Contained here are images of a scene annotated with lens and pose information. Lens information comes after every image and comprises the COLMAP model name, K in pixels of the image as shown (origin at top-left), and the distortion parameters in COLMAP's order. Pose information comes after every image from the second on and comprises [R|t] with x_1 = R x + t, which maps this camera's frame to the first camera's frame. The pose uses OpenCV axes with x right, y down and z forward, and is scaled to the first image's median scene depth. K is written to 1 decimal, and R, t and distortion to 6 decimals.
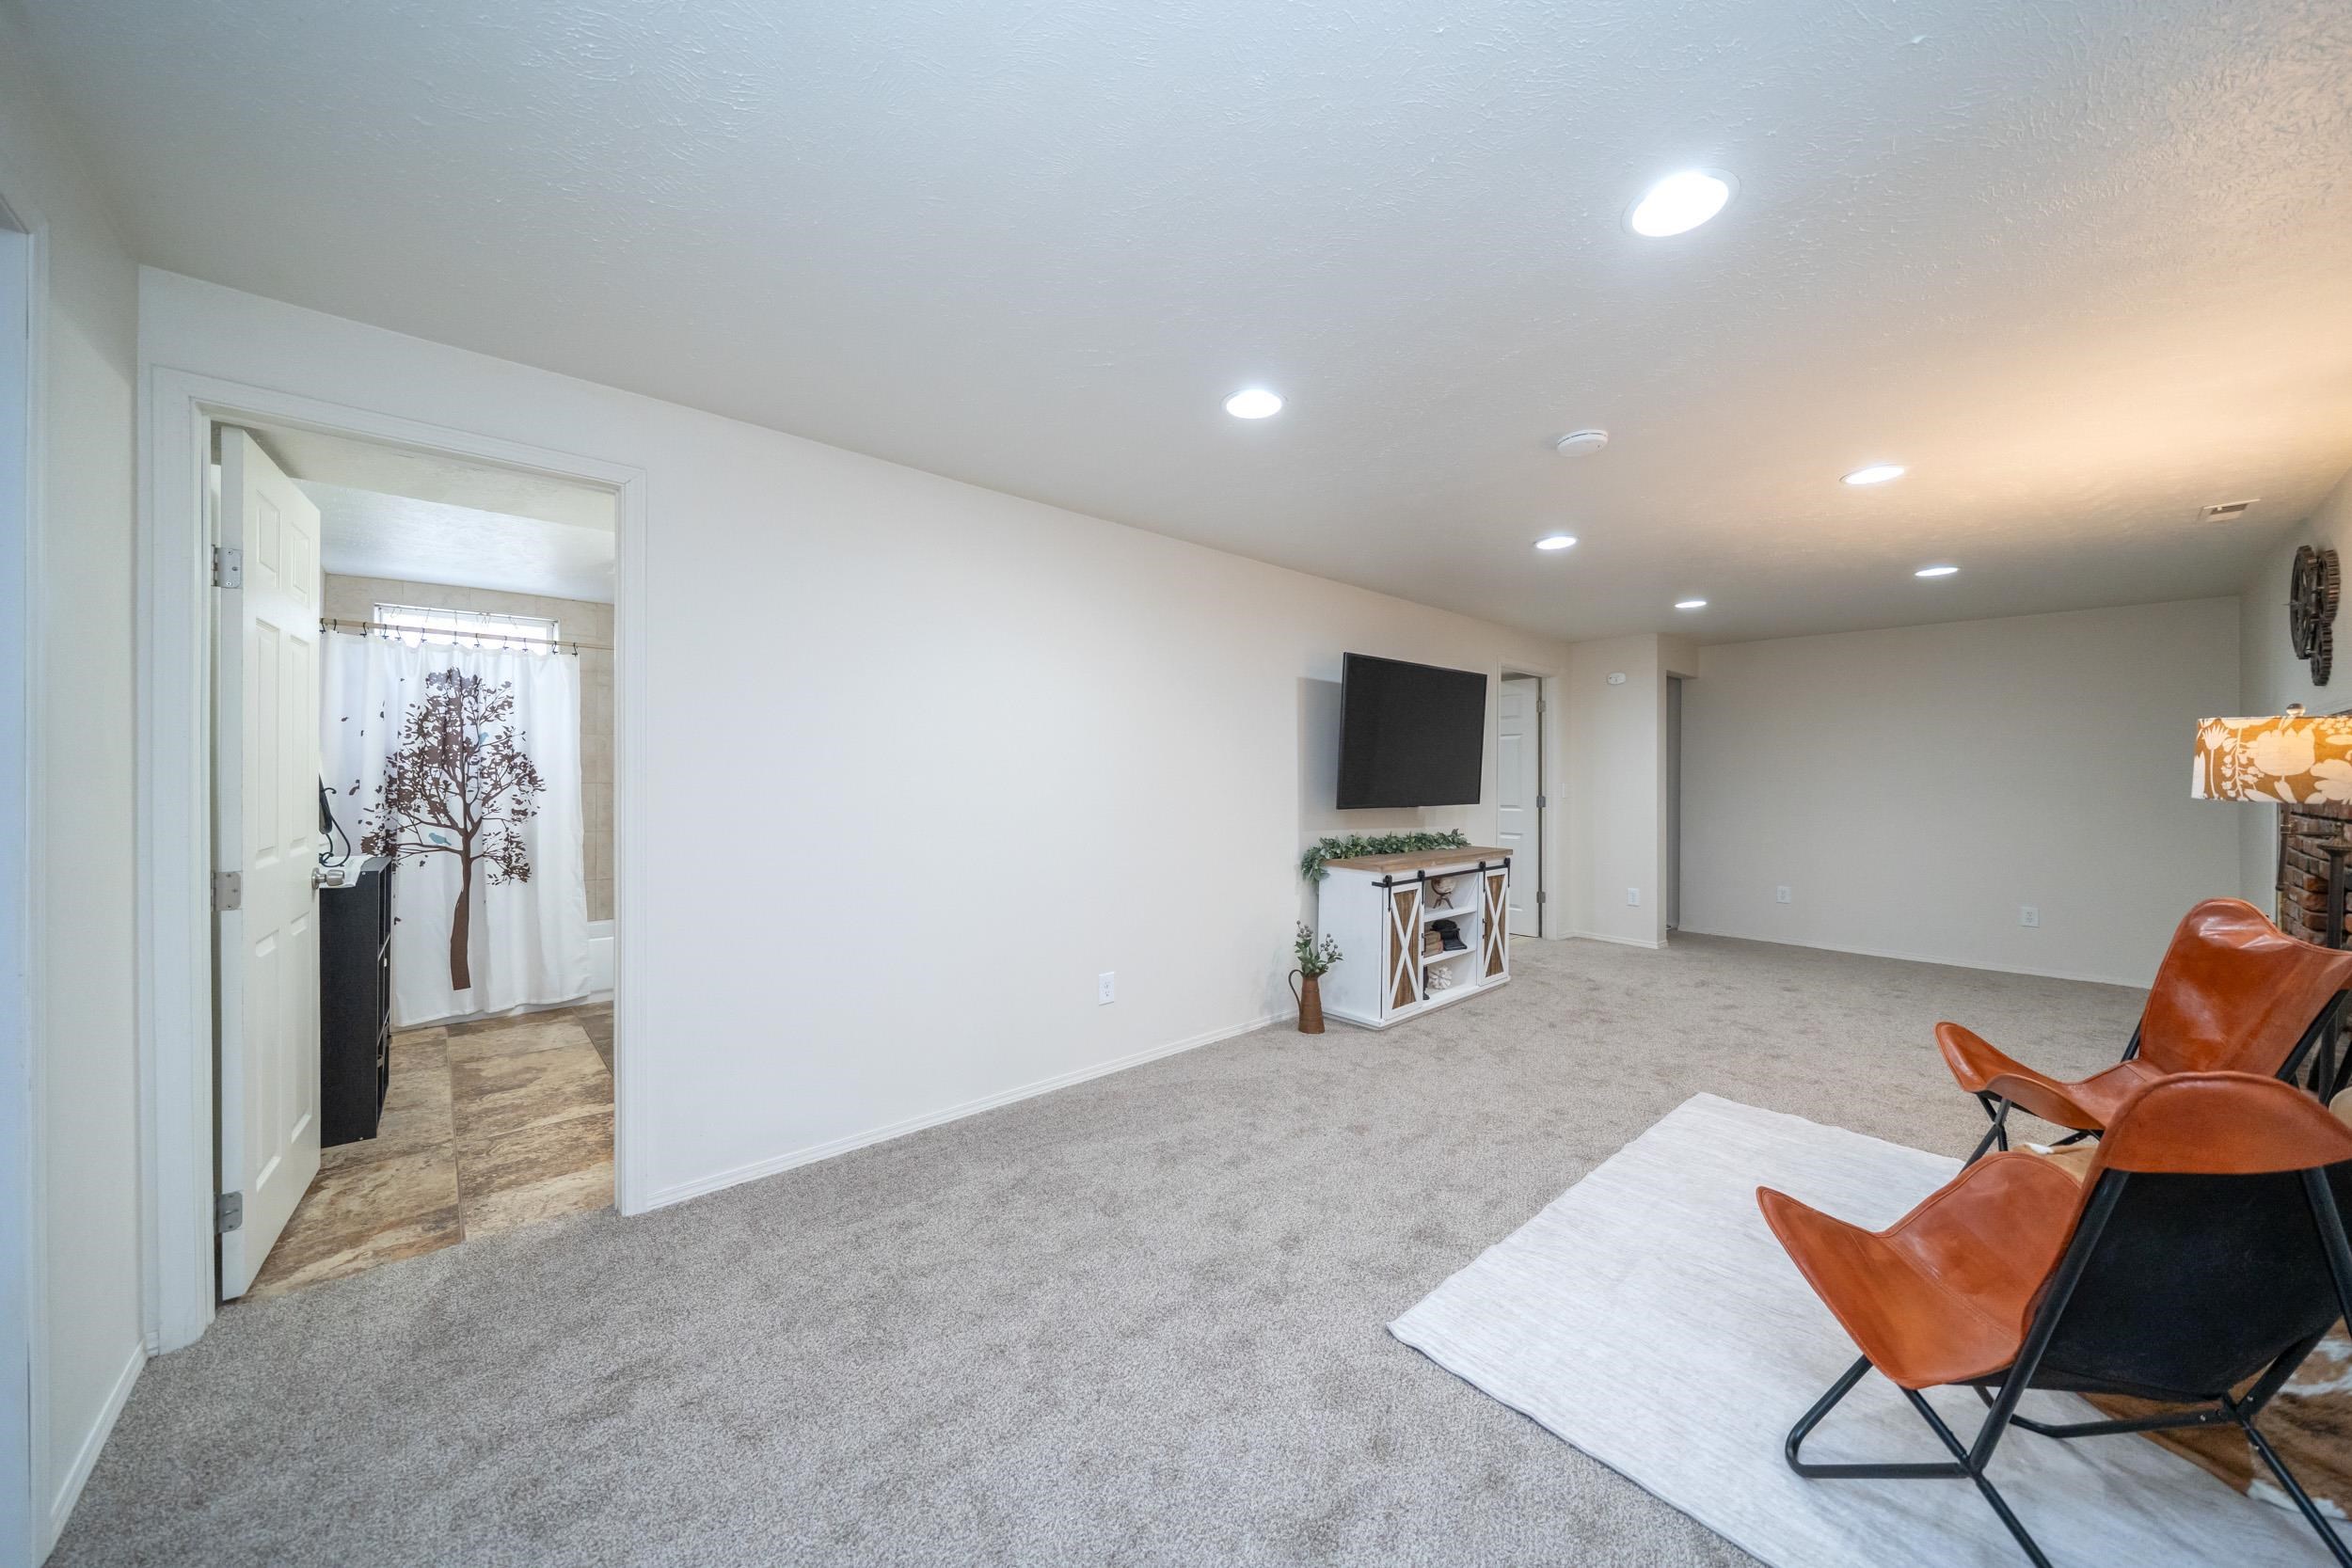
lens RADIAL K [[834.7, 0, 1176.0], [0, 834.7, 784.0], [0, 0, 1]] dist [-0.001292, -0.000102]
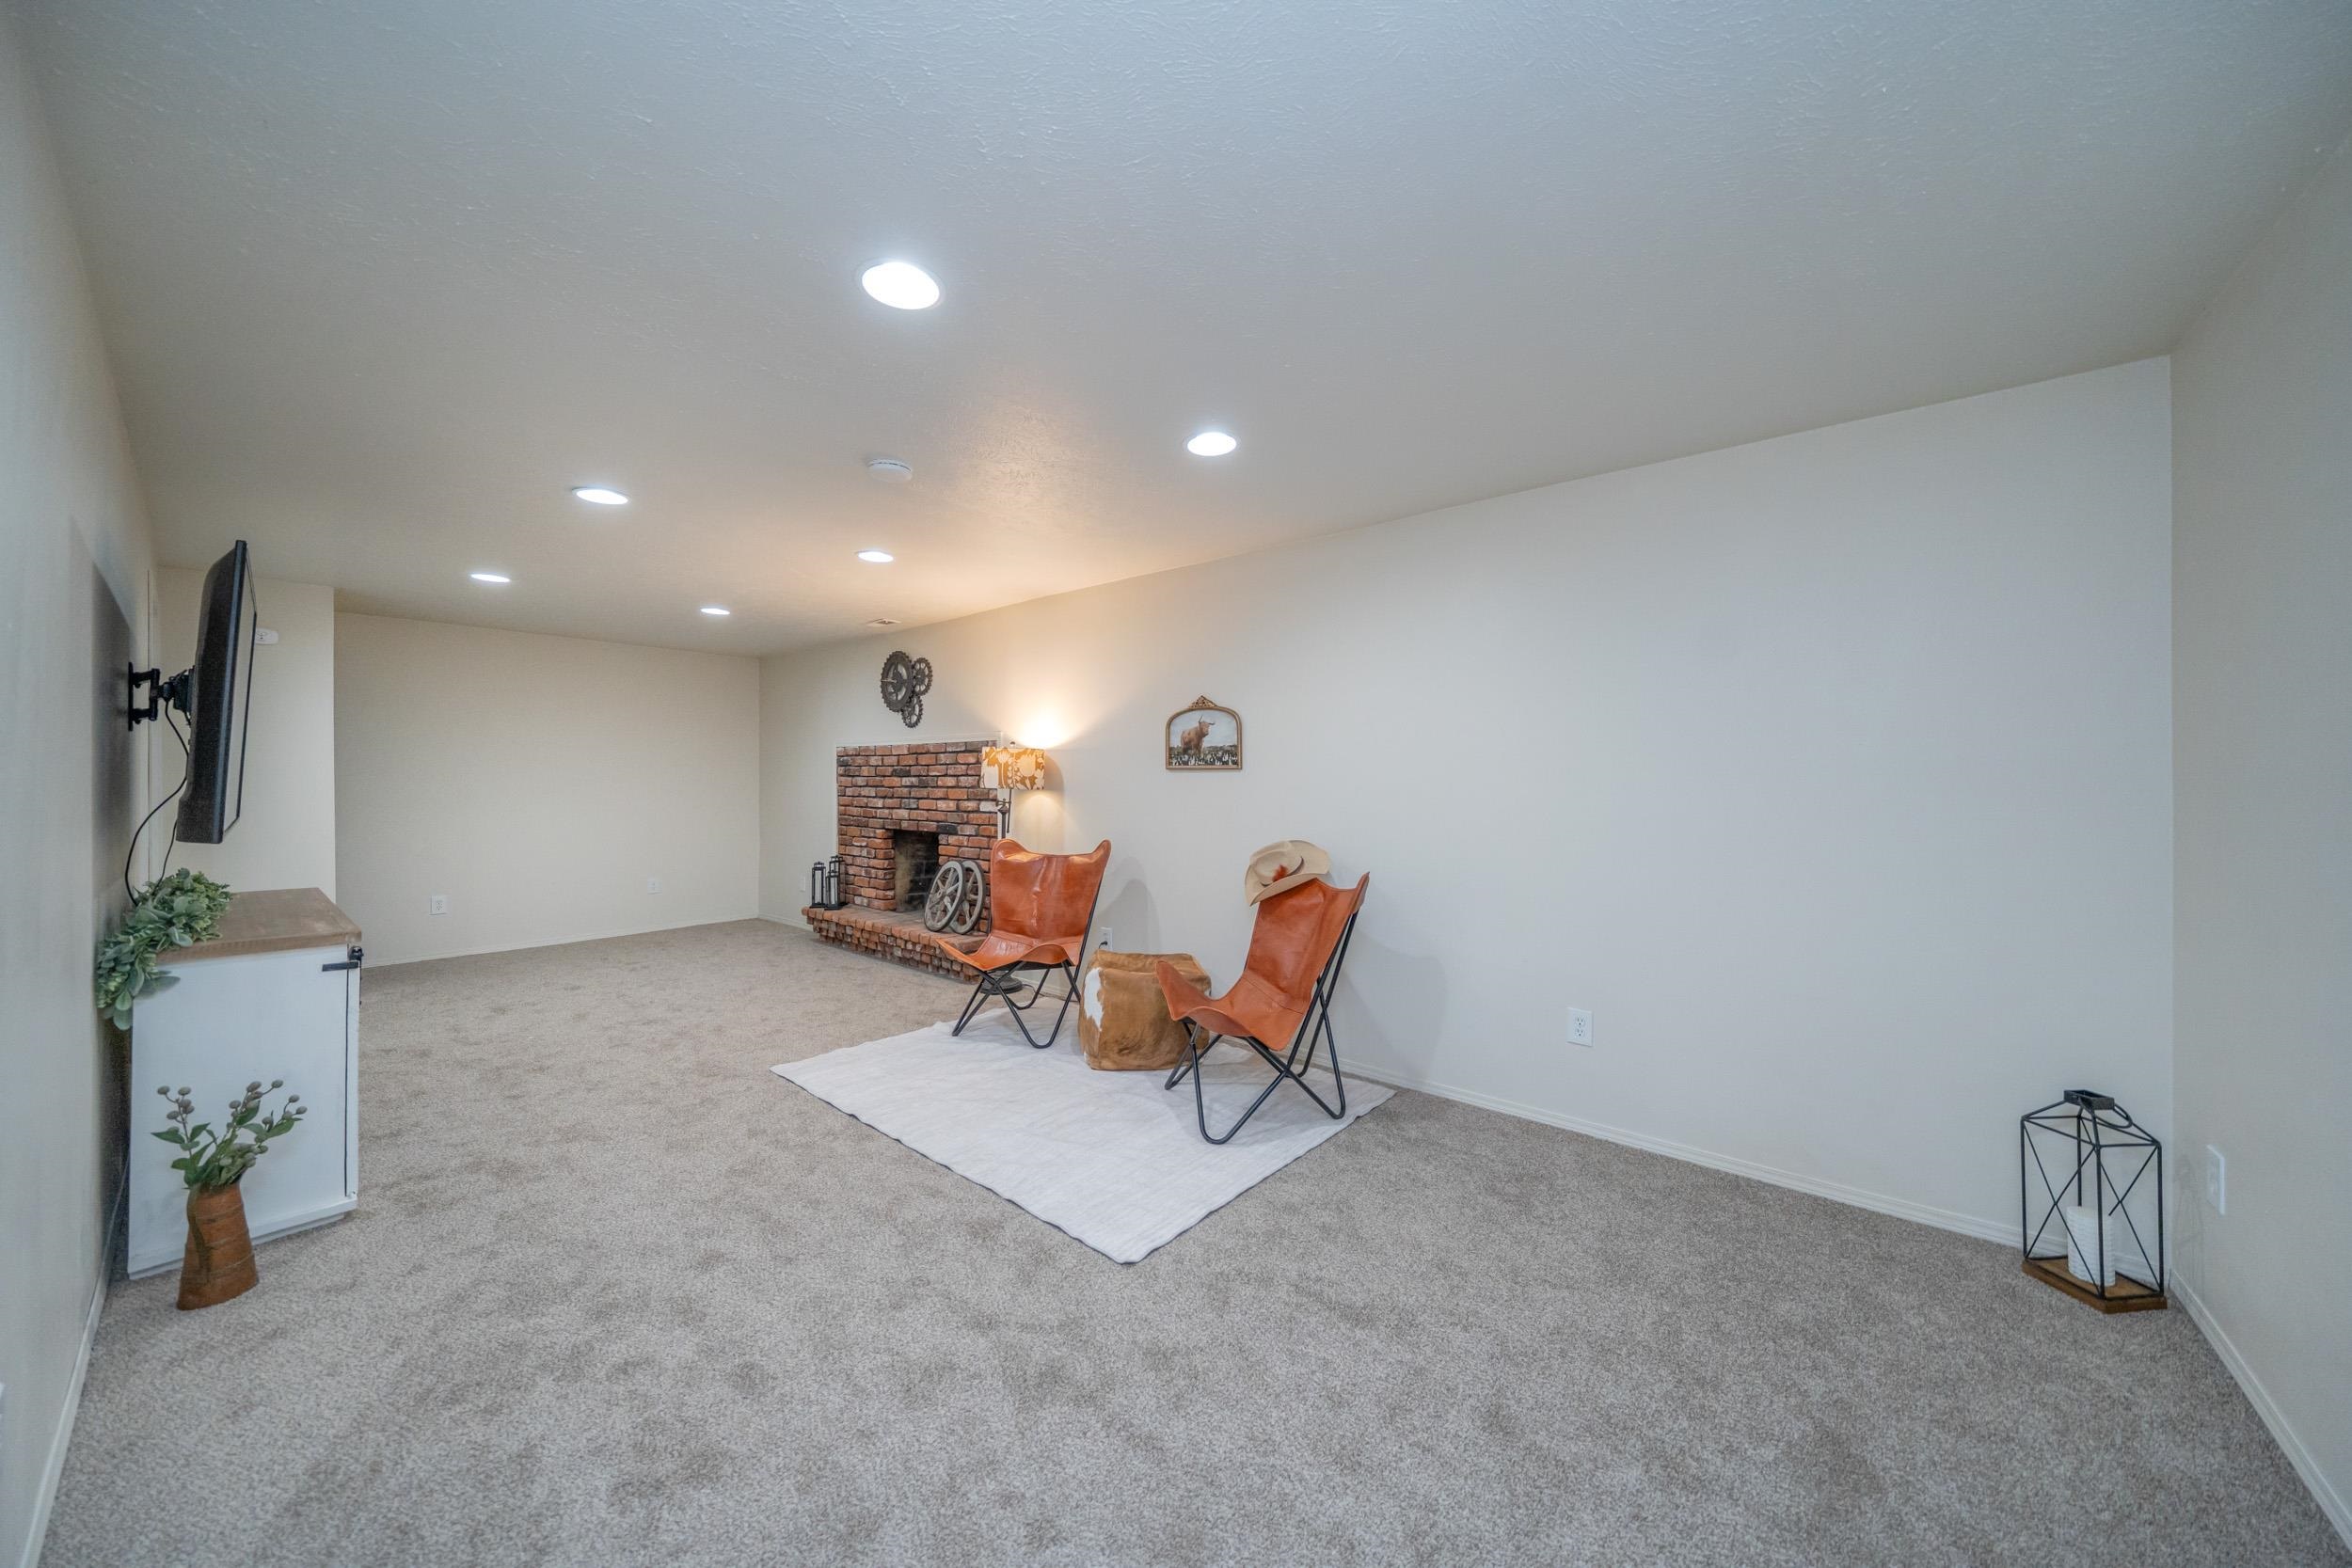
lens RADIAL K [[797.6, 0, 1185.9], [0, 797.6, 774.4], [0, 0, 1]] dist [0.000041, 0.000020]
pose [[-0.149735, -0.001538, 0.988725, -0.090253], [0.006249, 0.999977, 0.002502, -0.002297], [-0.988706, 0.006553, -0.149722, 0.116427]]
